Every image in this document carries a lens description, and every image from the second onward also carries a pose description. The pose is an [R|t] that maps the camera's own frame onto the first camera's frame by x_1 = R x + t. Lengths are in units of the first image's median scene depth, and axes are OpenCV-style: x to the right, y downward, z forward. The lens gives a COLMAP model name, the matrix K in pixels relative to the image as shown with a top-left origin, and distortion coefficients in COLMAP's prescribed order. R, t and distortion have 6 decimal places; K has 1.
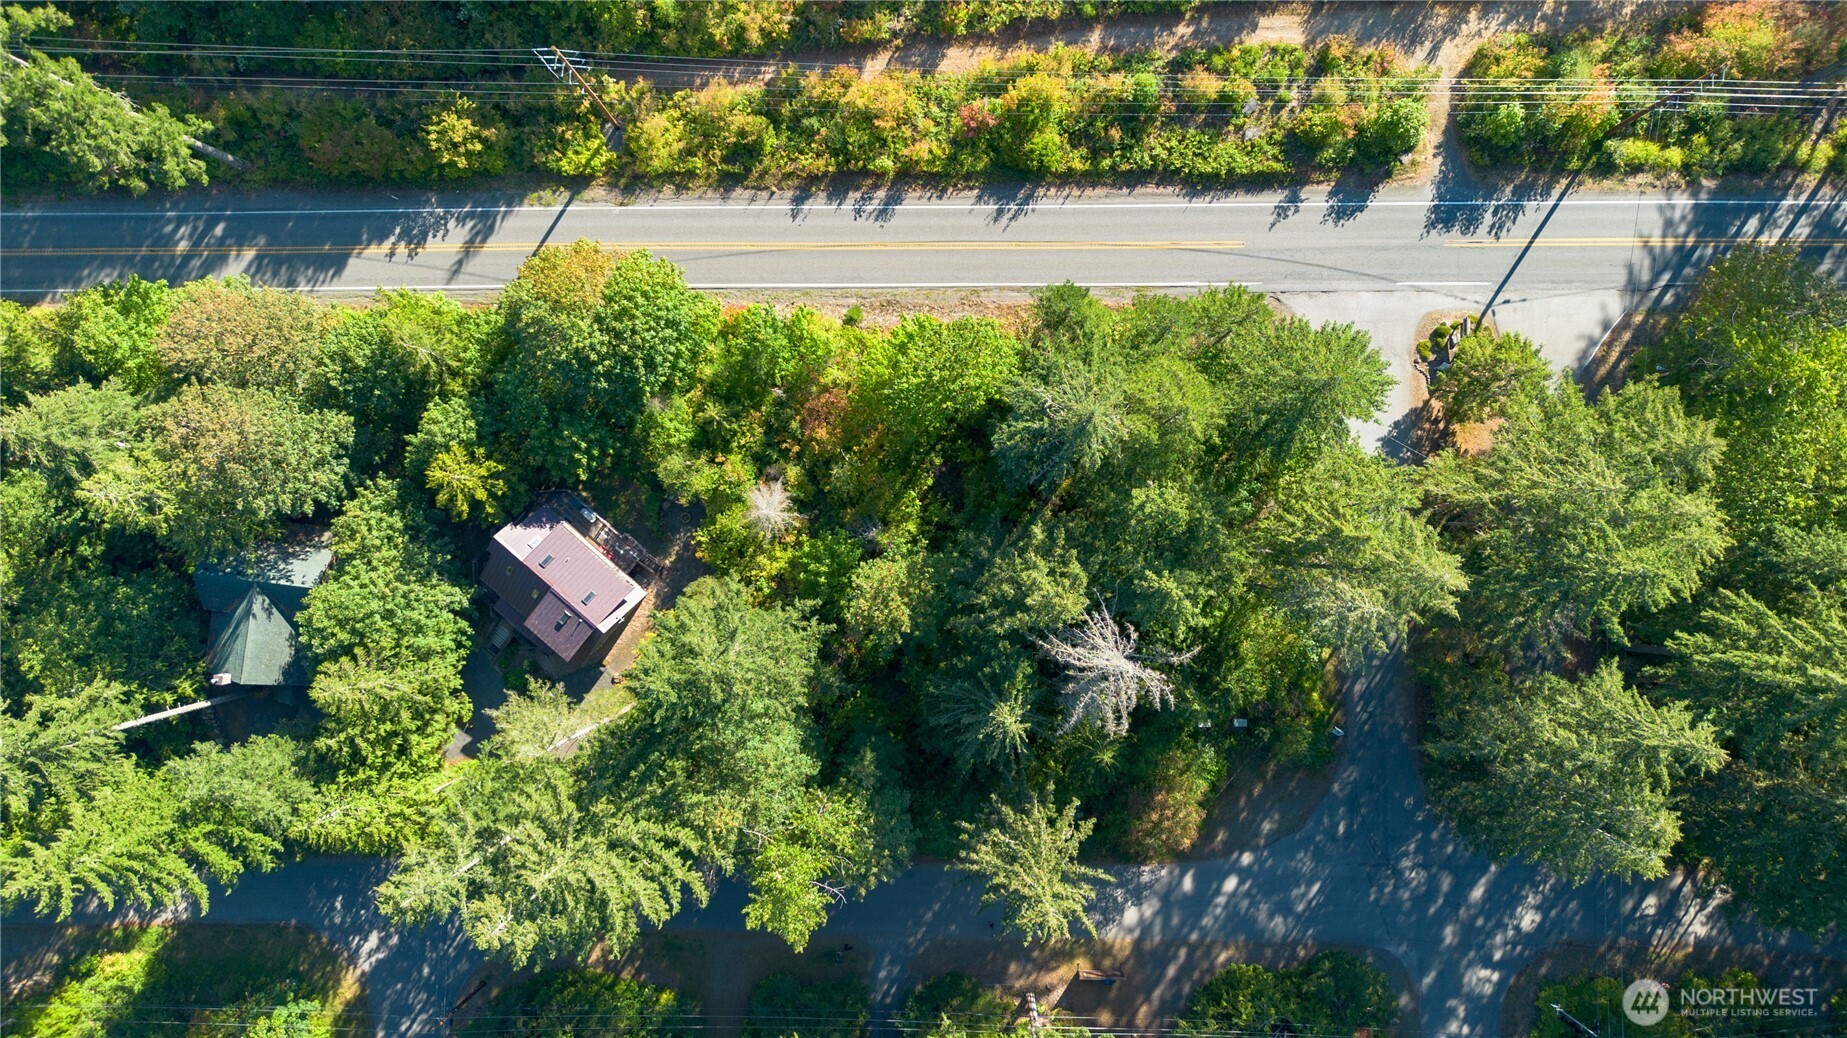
lens RADIAL K [[1369.8, 0, 913.7], [0, 1369.8, 529.1], [0, 0, 1]] dist [0.061902, -0.073178]
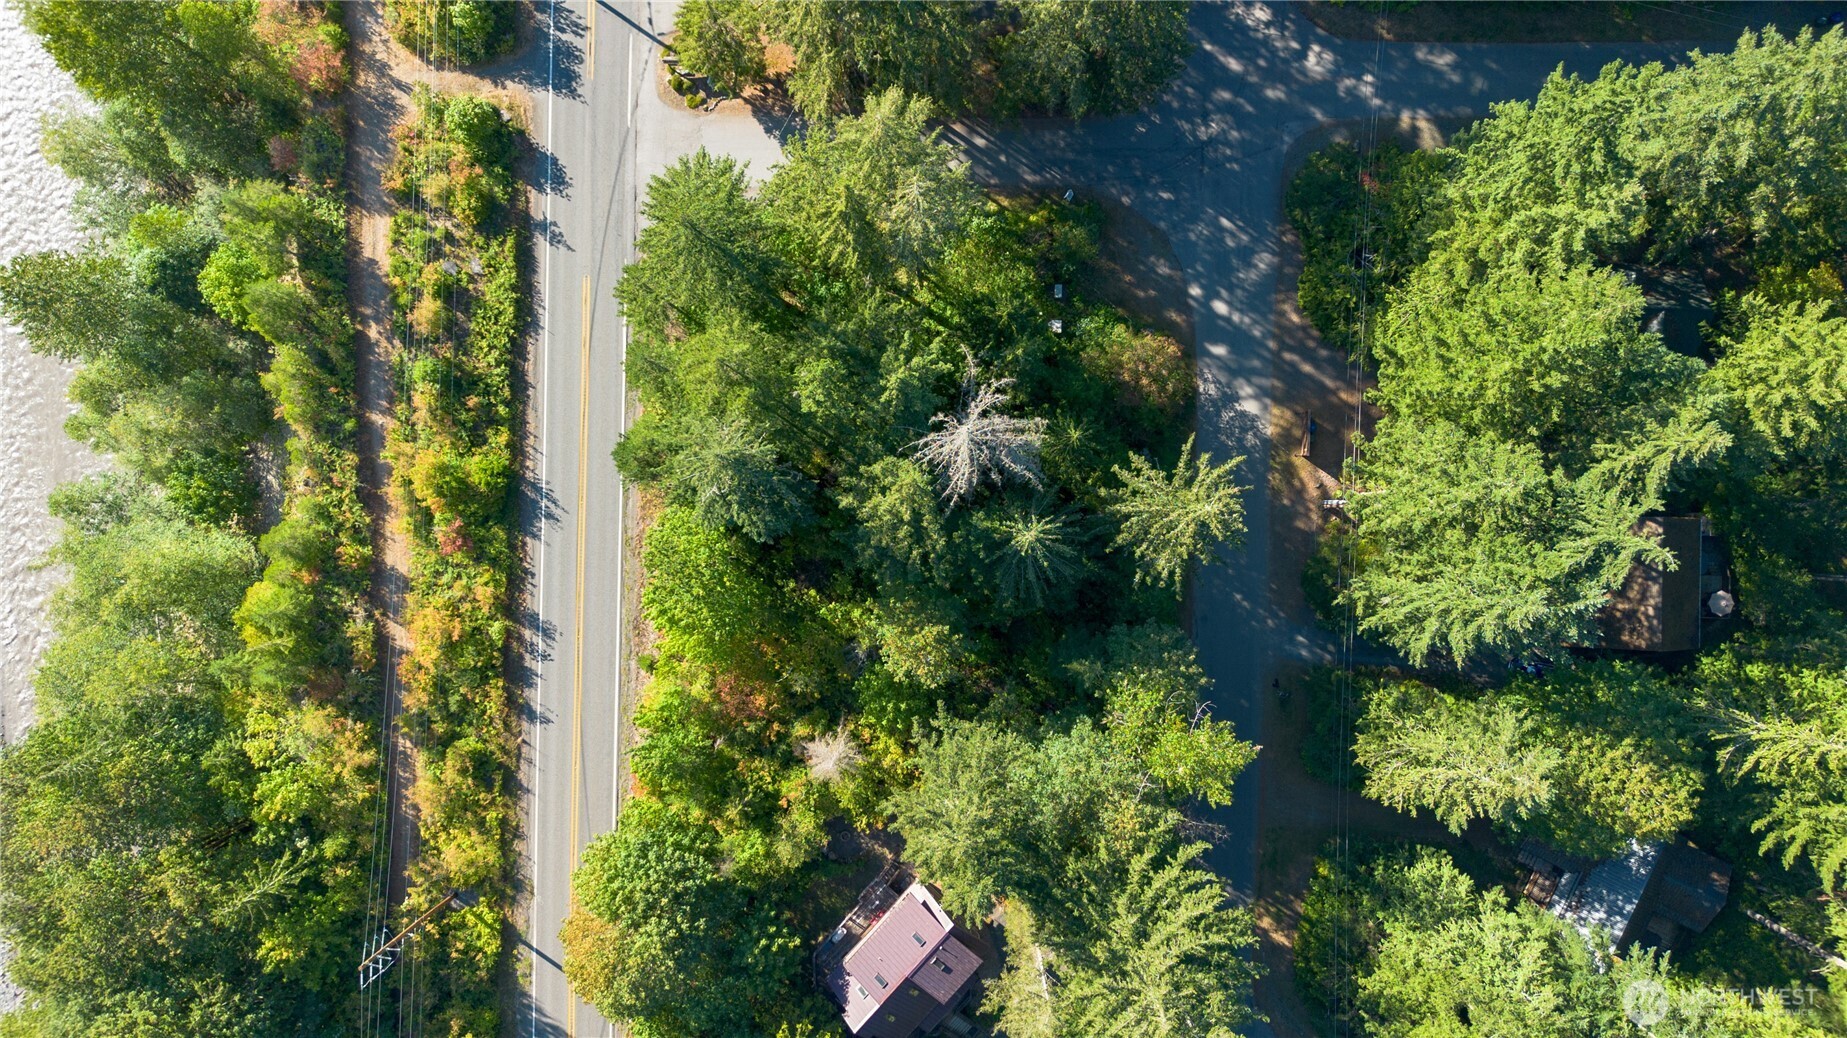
lens RADIAL K [[1369.8, 0, 917.5], [0, 1369.8, 532.4], [0, 0, 1]] dist [0.061902, -0.073178]
pose [[0.021773, -0.999621, 0.016855, 0.042527], [0.999713, 0.021600, -0.010408, 0.053620], [0.010040, 0.017077, 0.999804, -0.004822]]
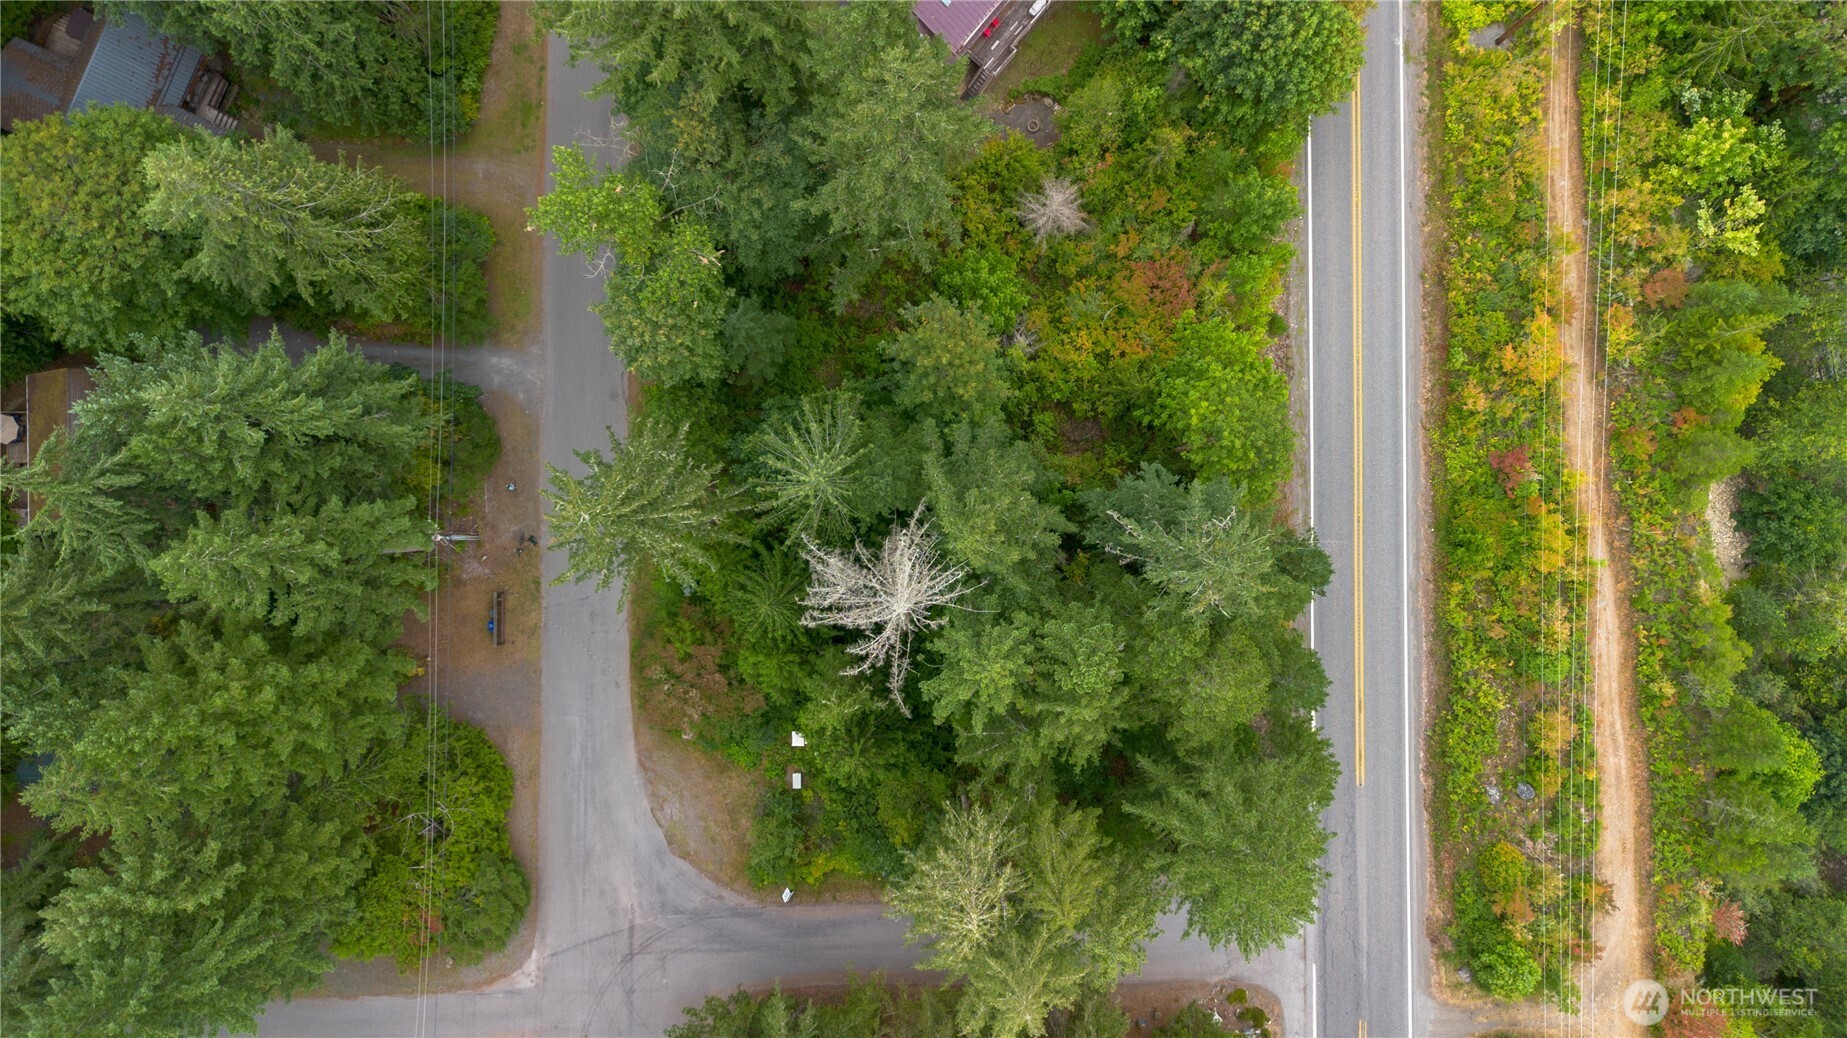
lens RADIAL K [[1369.8, 0, 920.1], [0, 1369.8, 512.5], [0, 0, 1]] dist [0.061902, -0.073178]
pose [[0.005552, 0.999911, 0.012107, 0.064282], [-0.999913, 0.005406, 0.012059, 0.055723], [0.011992, -0.012173, 0.999854, 0.161962]]
